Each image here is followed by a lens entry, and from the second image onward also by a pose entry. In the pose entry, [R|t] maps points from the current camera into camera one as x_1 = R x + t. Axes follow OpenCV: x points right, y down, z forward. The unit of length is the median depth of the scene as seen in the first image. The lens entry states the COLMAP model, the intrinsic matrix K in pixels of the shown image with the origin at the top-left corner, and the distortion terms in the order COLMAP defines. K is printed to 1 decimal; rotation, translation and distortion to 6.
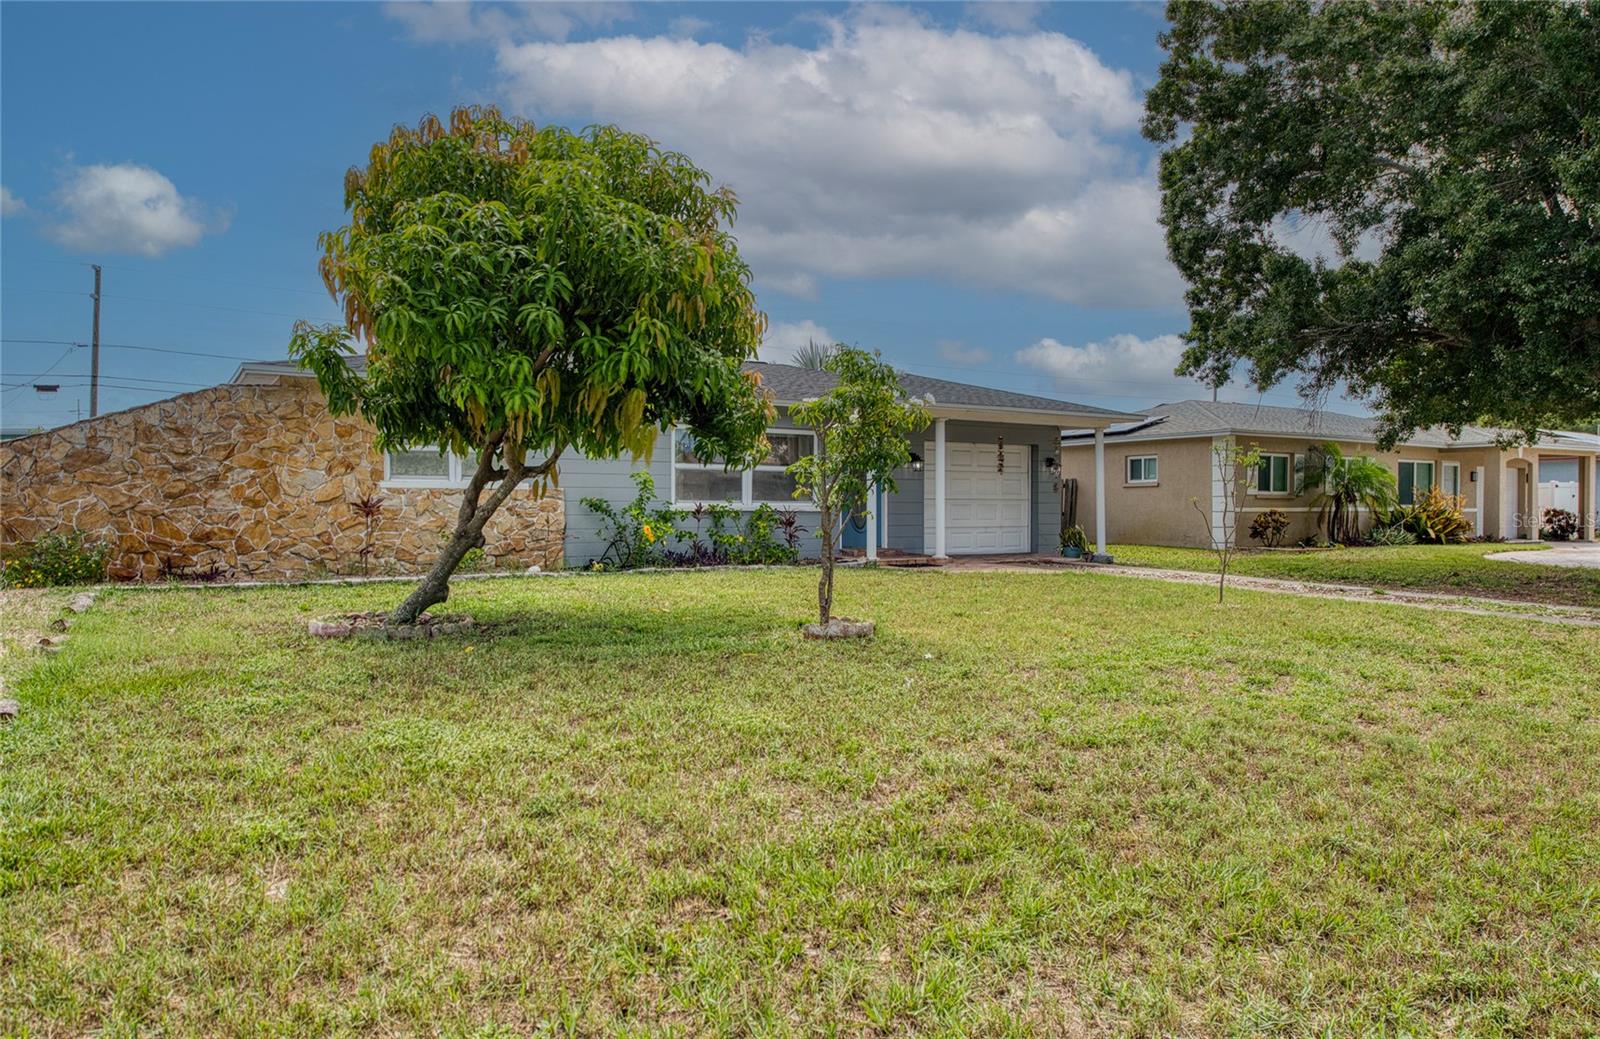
lens RADIAL K [[1075.8, 0, 800.0], [0, 1075.8, 519.5], [0, 0, 1]] dist [-0.005072, -0.001049]
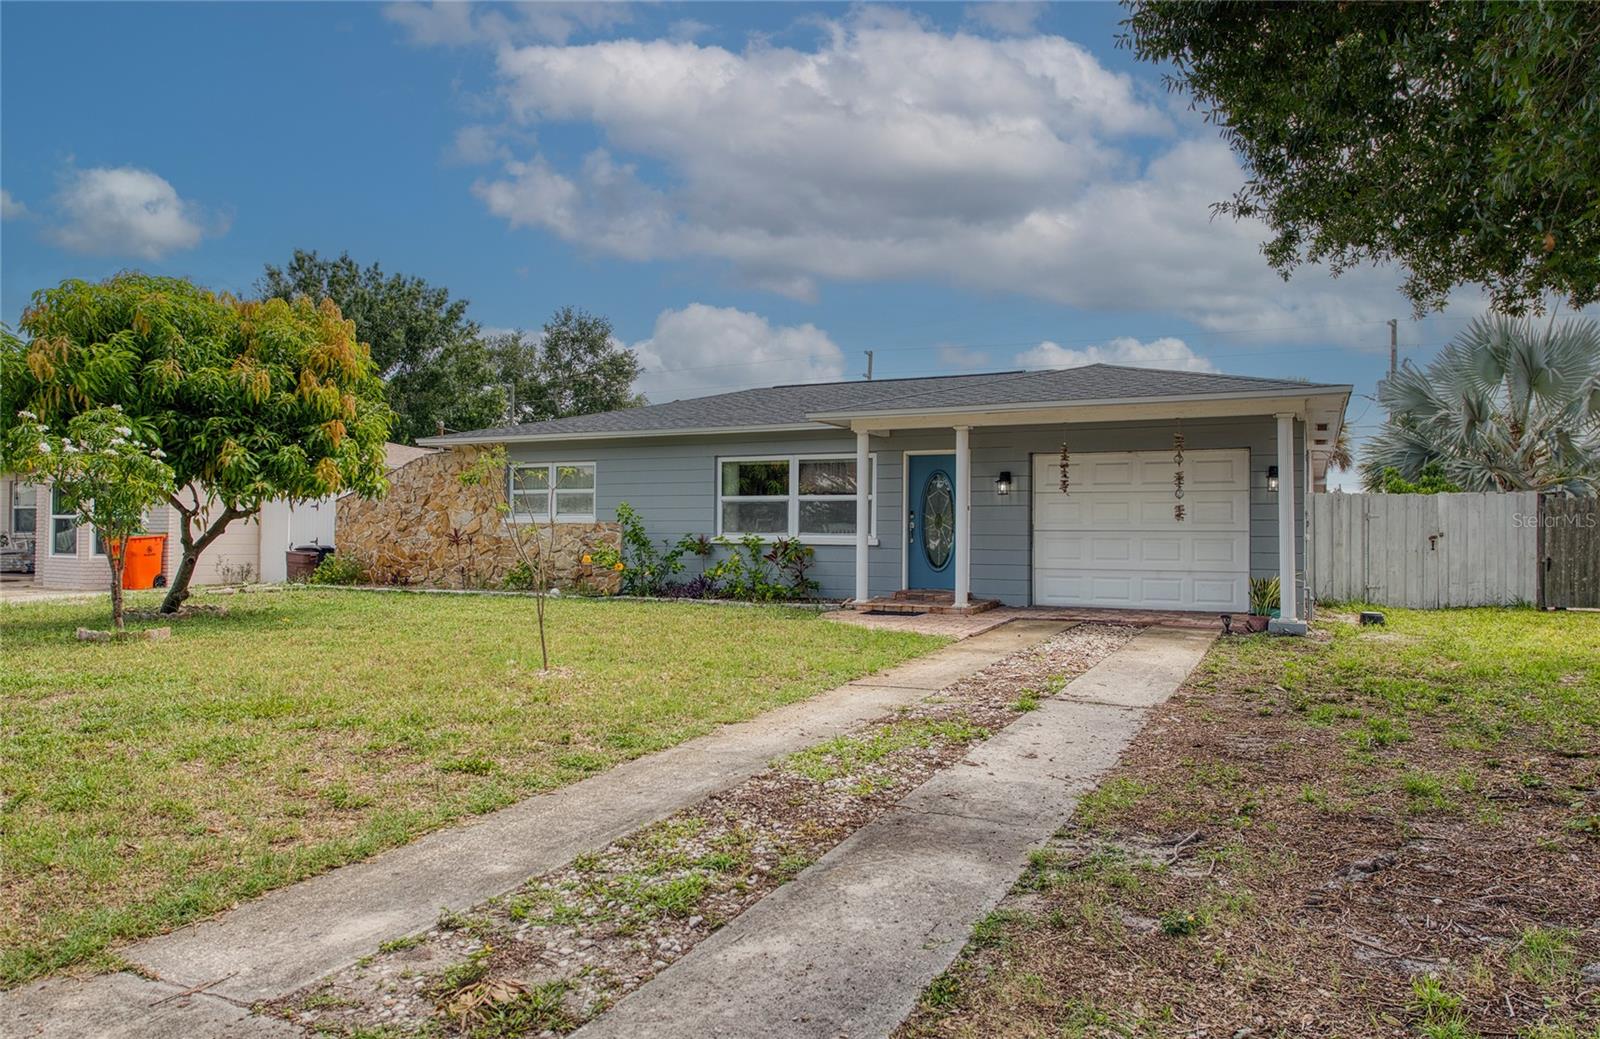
lens RADIAL K [[1075.8, 0, 800.0], [0, 1075.8, 519.5], [0, 0, 1]] dist [-0.005072, -0.001049]
pose [[0.521663, -0.012545, -0.853059, 0.901540], [-0.015581, 0.999585, -0.024227, -0.007698], [0.853009, 0.025930, 0.521251, 0.614293]]
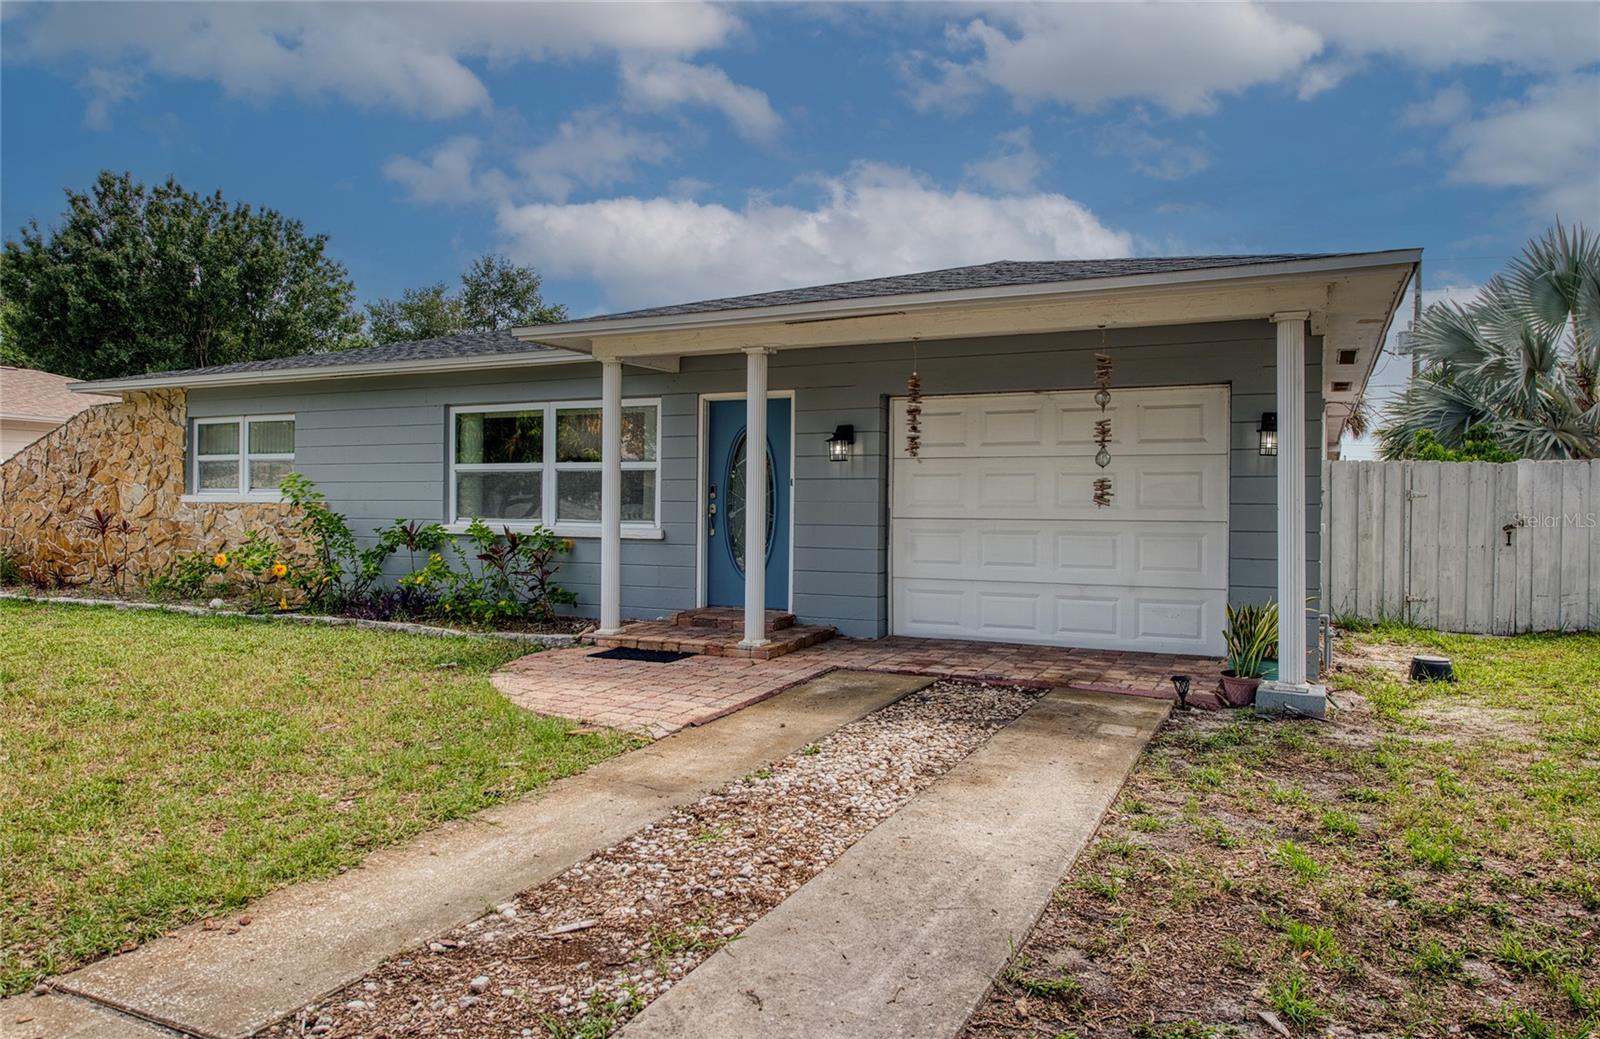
lens RADIAL K [[1098.1, 0, 785.6], [0, 1098.1, 515.7], [0, 0, 1]] dist [-0.001353, -0.001783]
pose [[0.517713, 0.007018, -0.855526, 0.680055], [-0.017099, 0.999852, -0.002145, -0.024282], [0.855384, 0.015739, 0.517756, 0.938334]]
